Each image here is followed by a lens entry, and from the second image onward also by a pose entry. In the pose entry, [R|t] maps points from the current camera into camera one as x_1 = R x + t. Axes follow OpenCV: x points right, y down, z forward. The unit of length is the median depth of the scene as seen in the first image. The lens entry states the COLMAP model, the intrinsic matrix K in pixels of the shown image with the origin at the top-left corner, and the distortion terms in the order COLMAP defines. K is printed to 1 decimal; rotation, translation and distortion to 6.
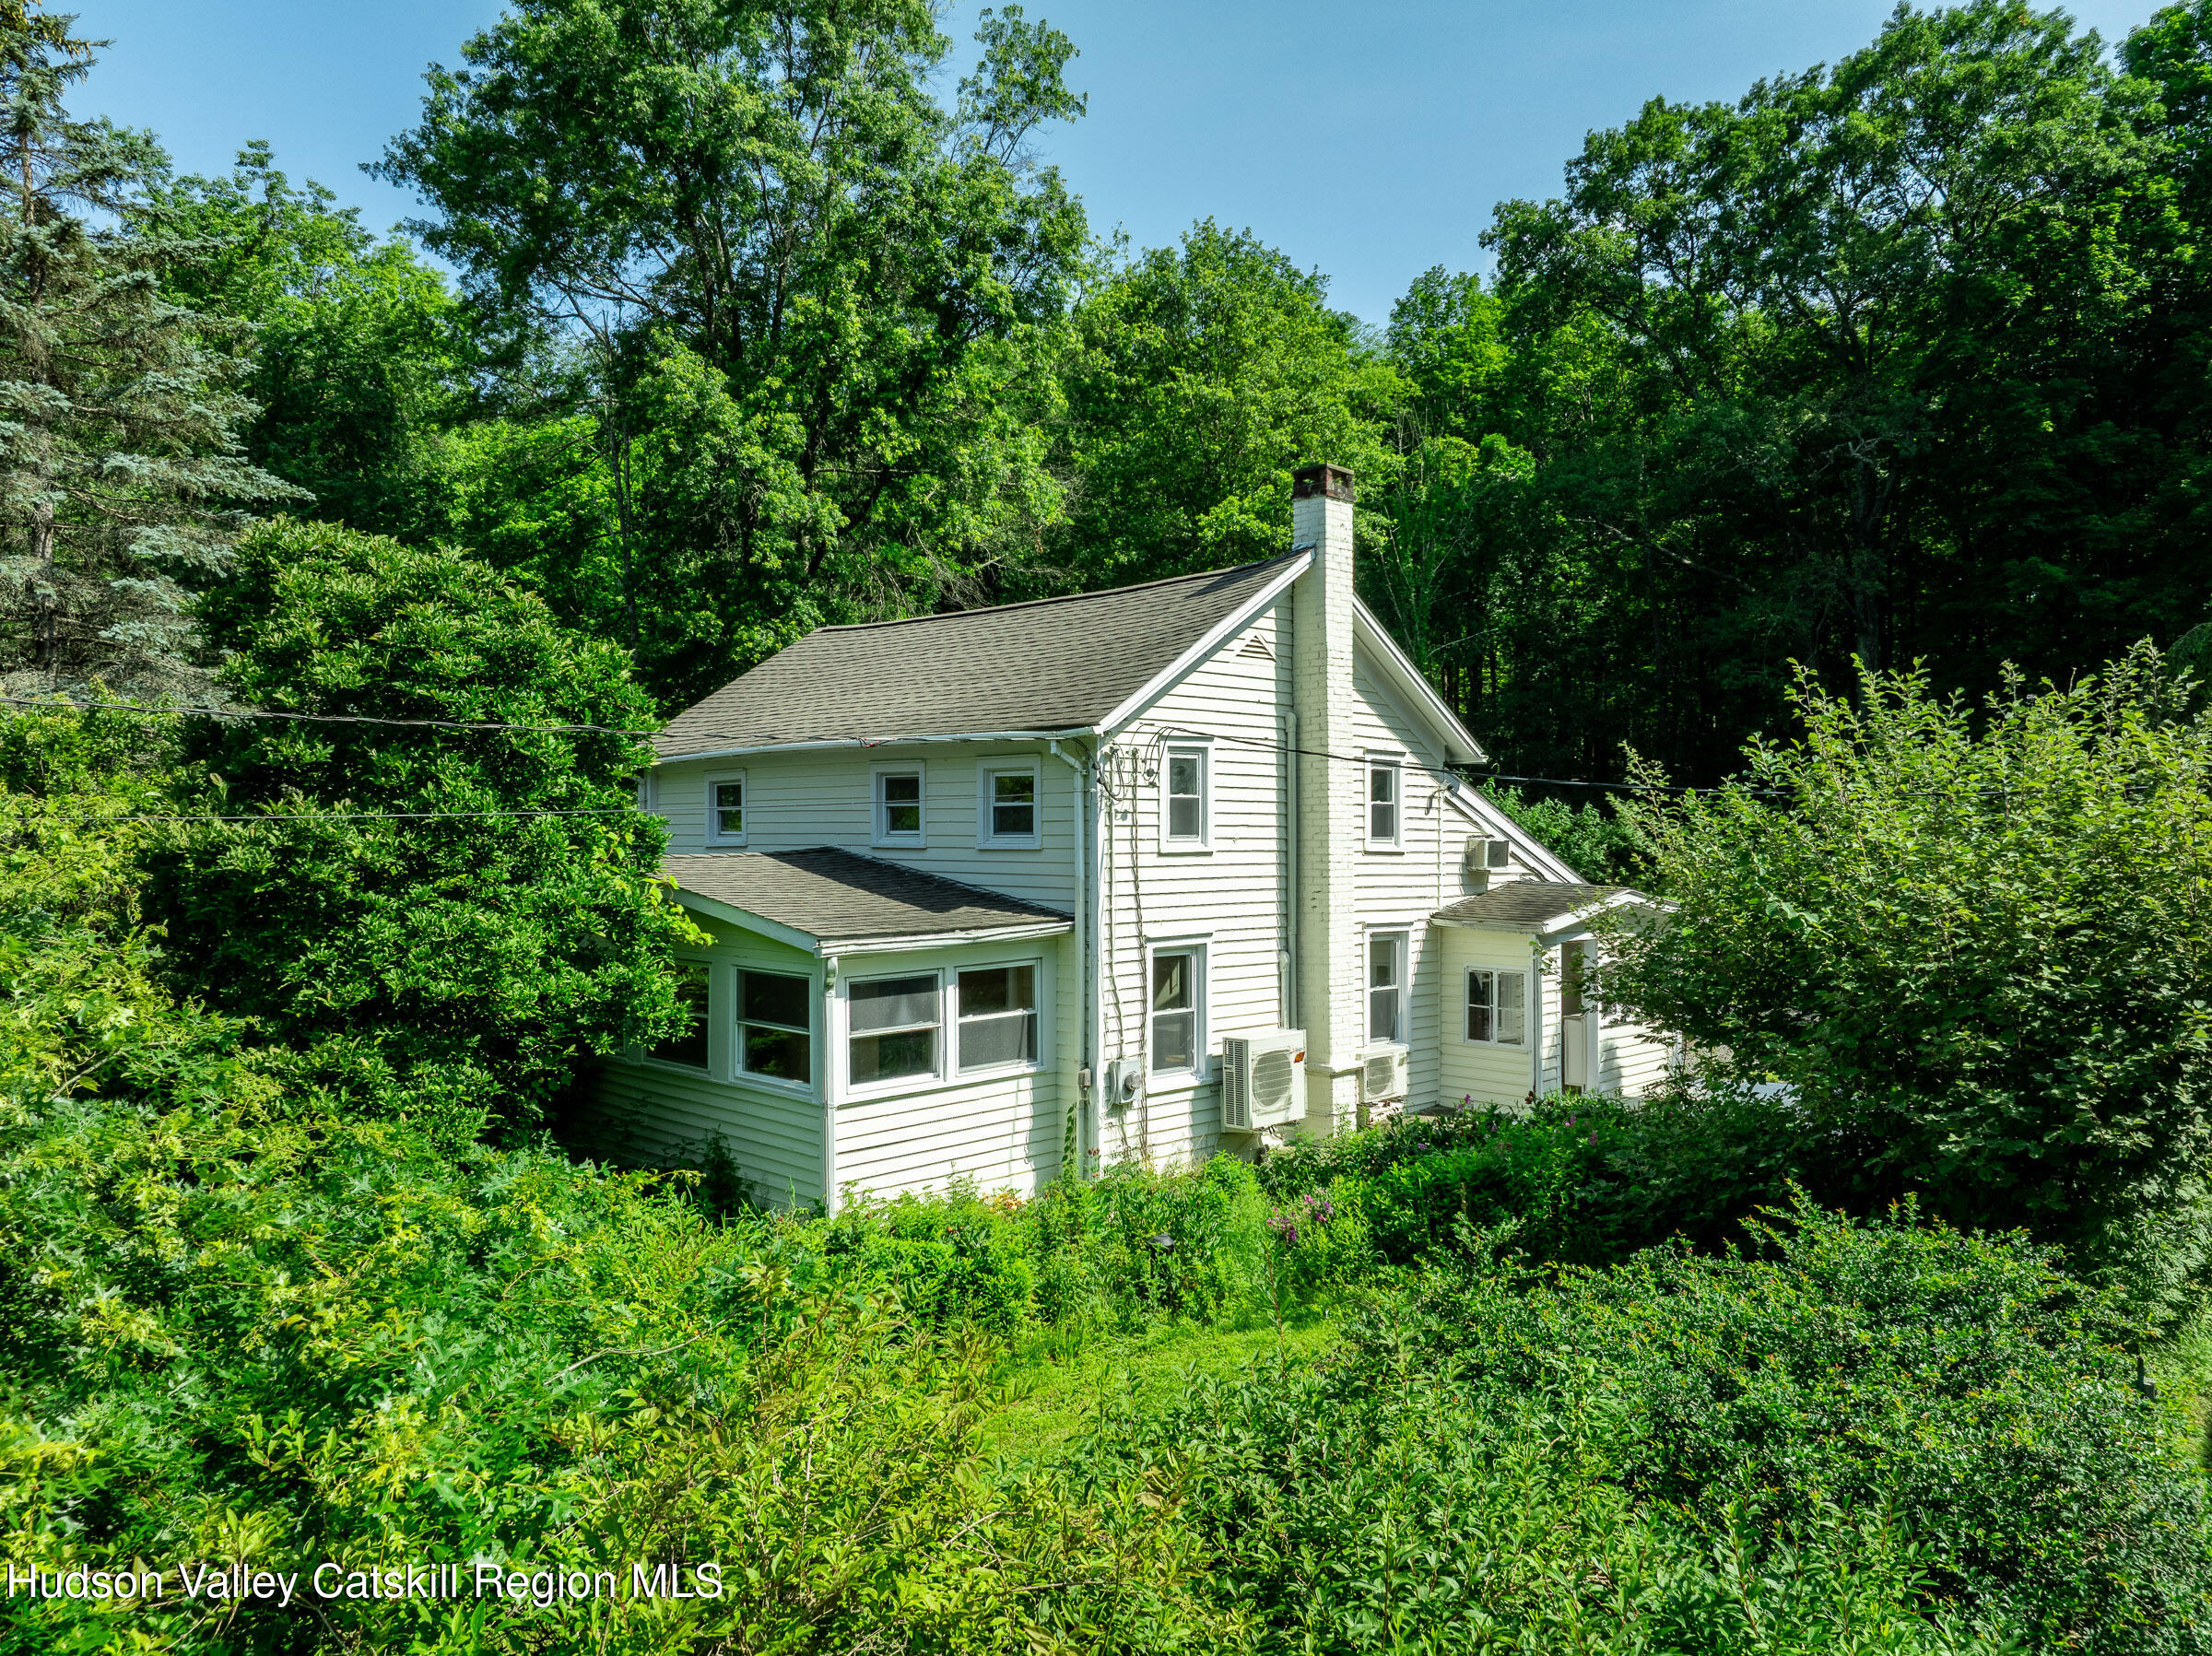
lens RADIAL K [[1552.6, 0, 1131.7], [0, 1552.6, 828.0], [0, 0, 1]] dist [-0.030919, 0.004440]
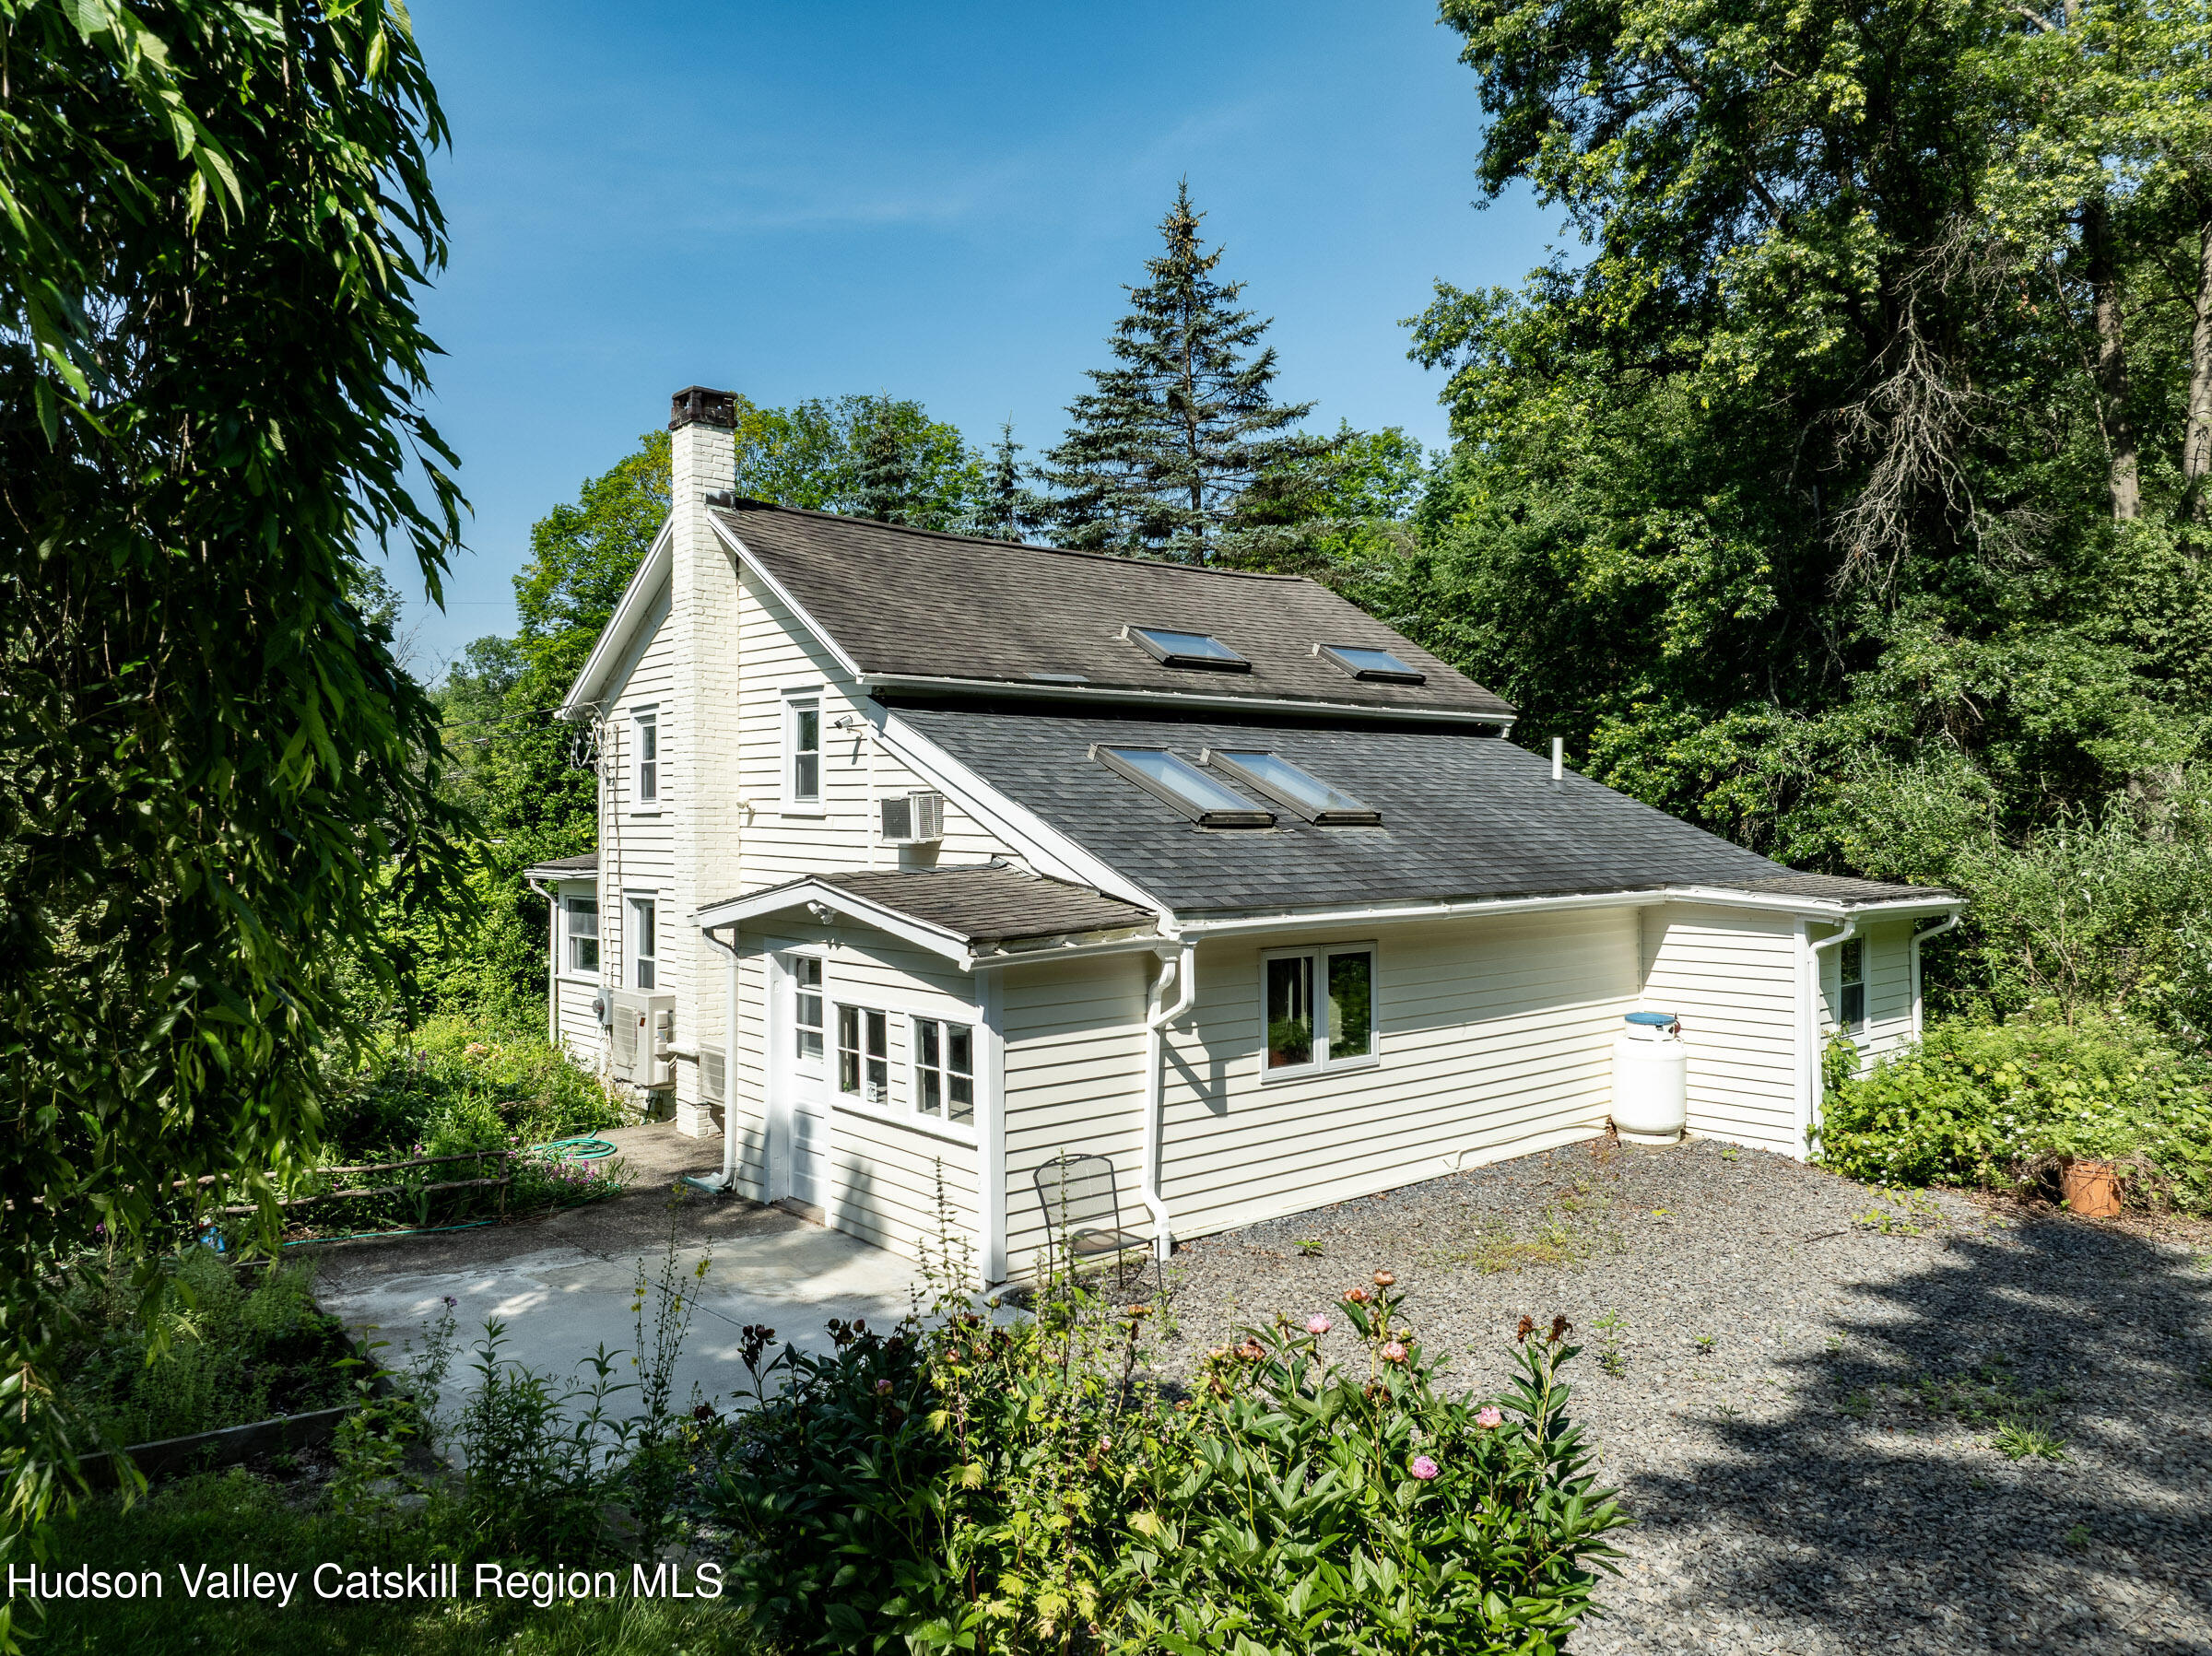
lens RADIAL K [[1552.6, 0, 1131.7], [0, 1552.6, 828.0], [0, 0, 1]] dist [-0.030919, 0.004440]
pose [[-0.102370, 0.004294, -0.994737, 1.068021], [0.001145, 0.999991, 0.004199, 0.021494], [0.994746, -0.000709, -0.102374, 1.435080]]
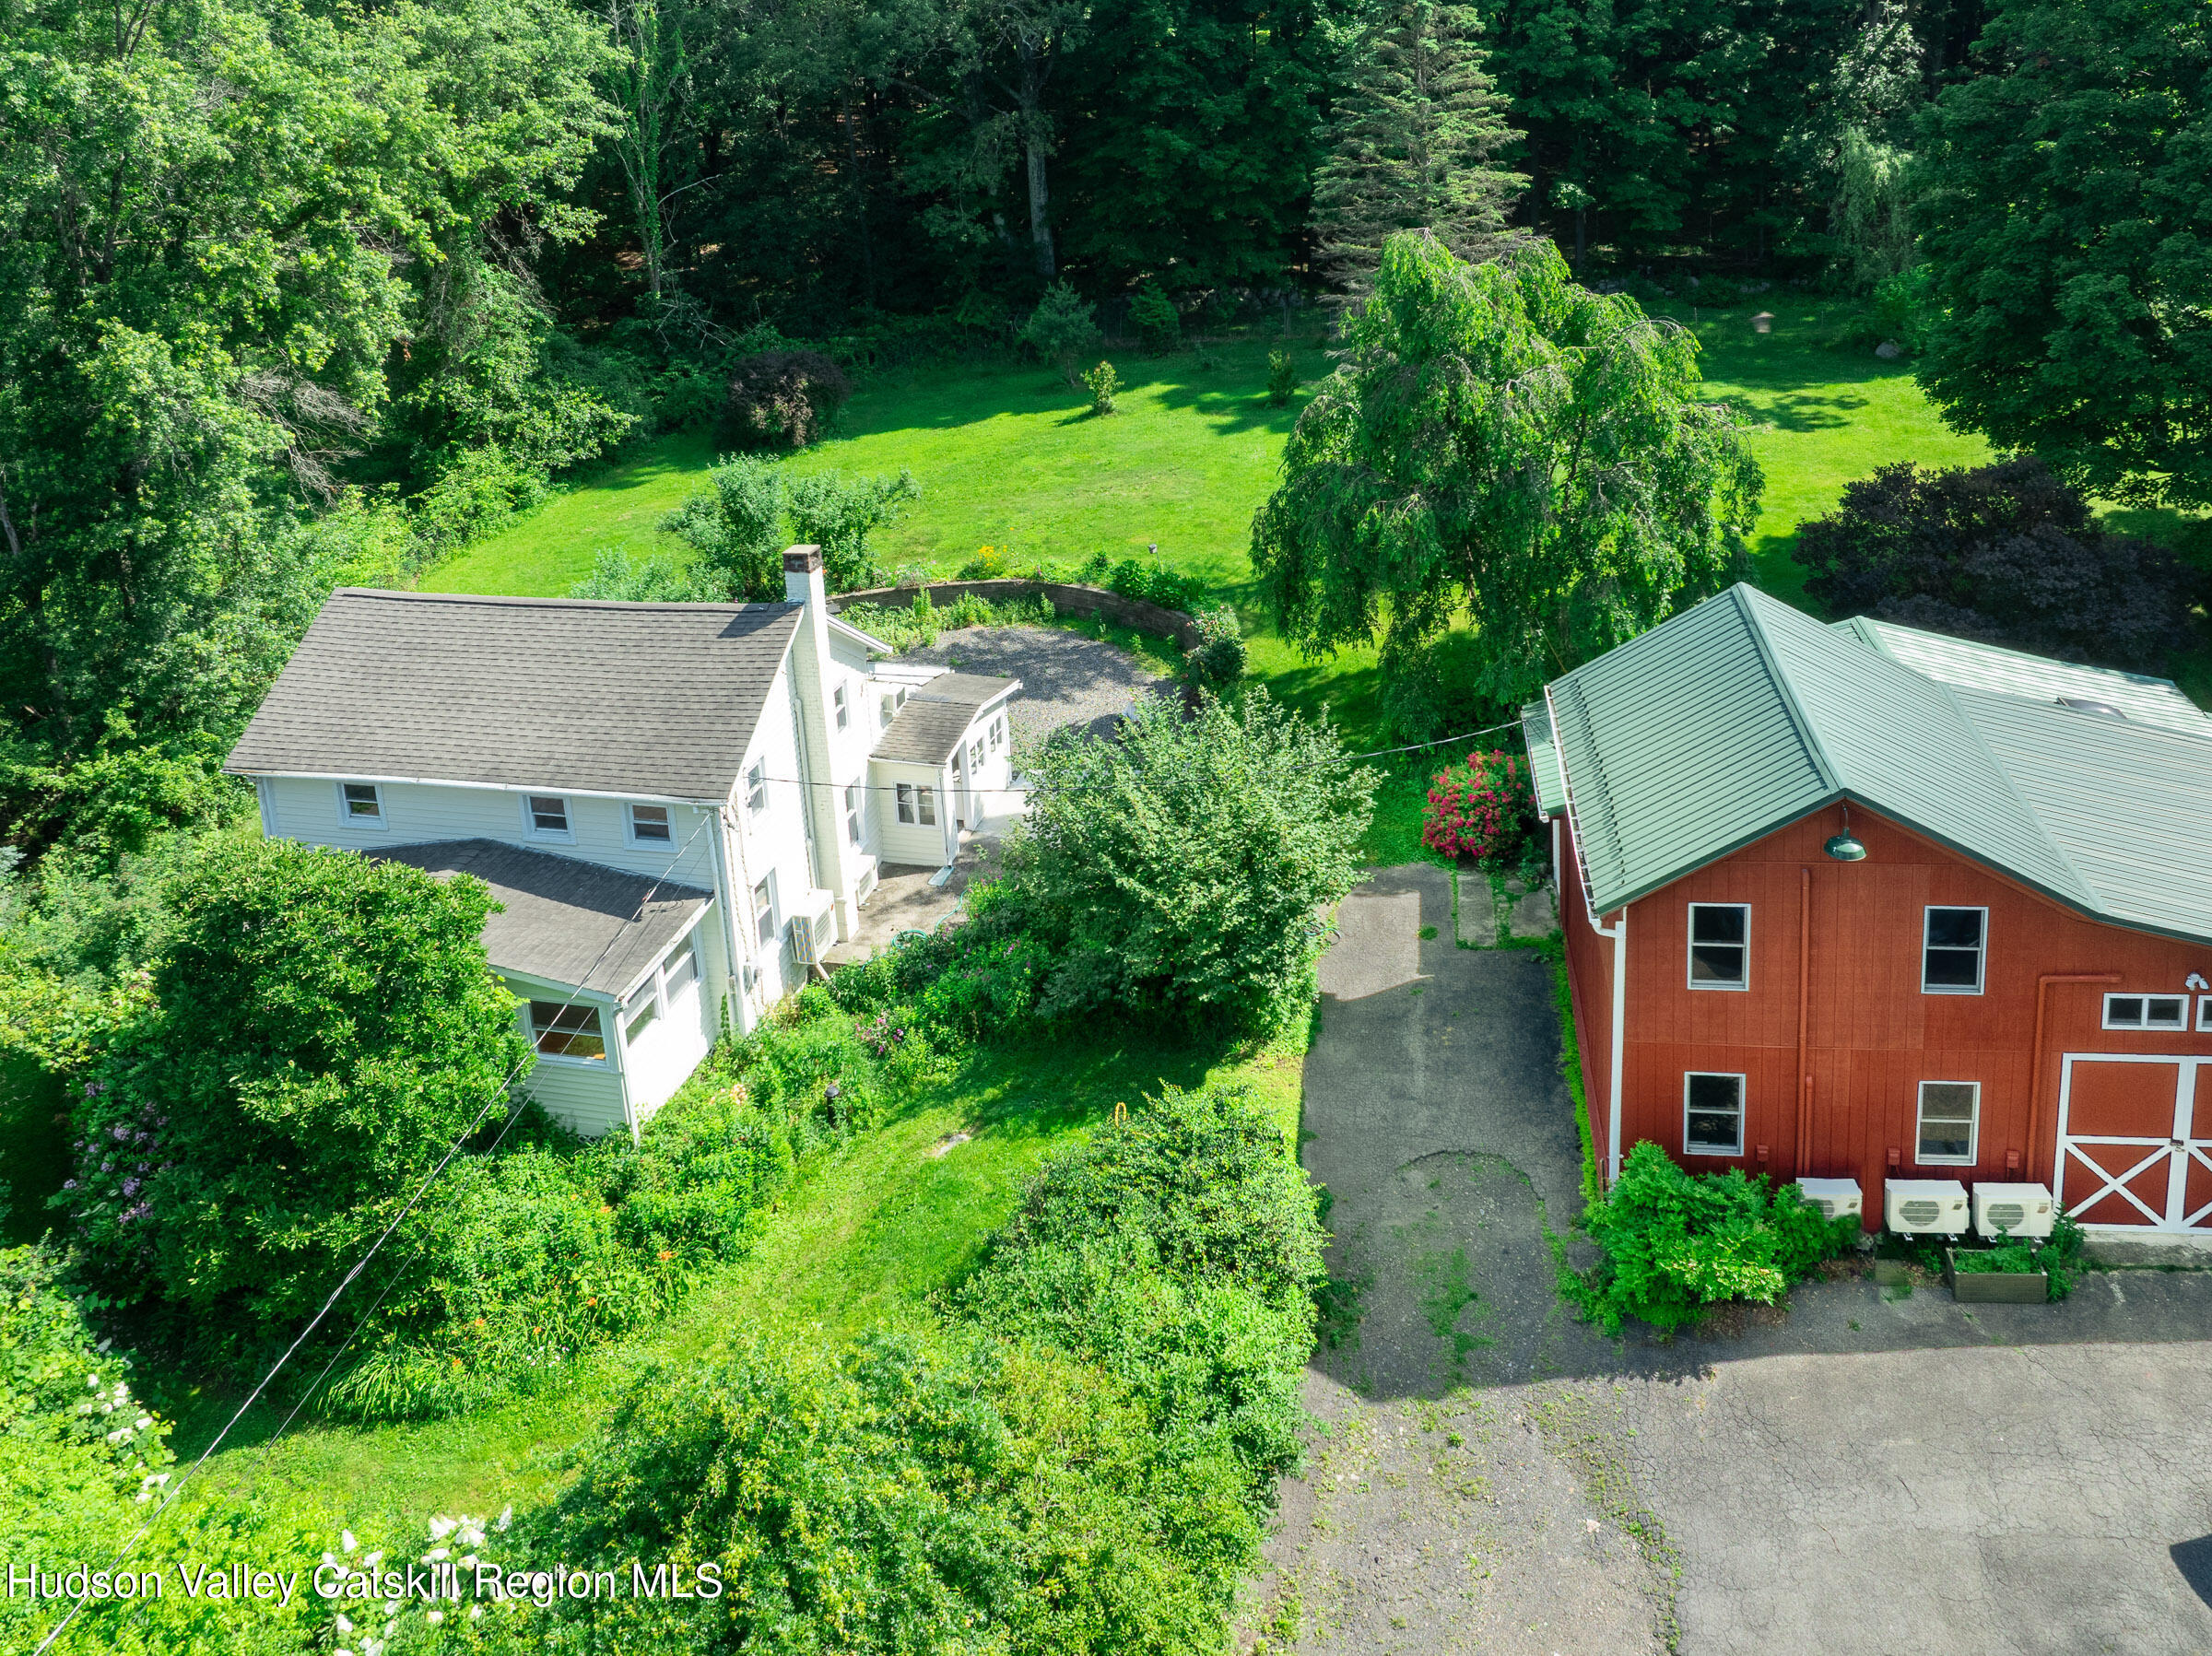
lens RADIAL K [[1717.3, 0, 1111.9], [0, 1717.3, 497.1], [0, 0, 1]] dist [-0.023657, -0.001139]
pose [[0.869241, -0.170717, 0.463979, -0.408478], [0.054423, 0.965827, 0.253408, -0.726915], [-0.491385, -0.195021, 0.848827, -0.605521]]
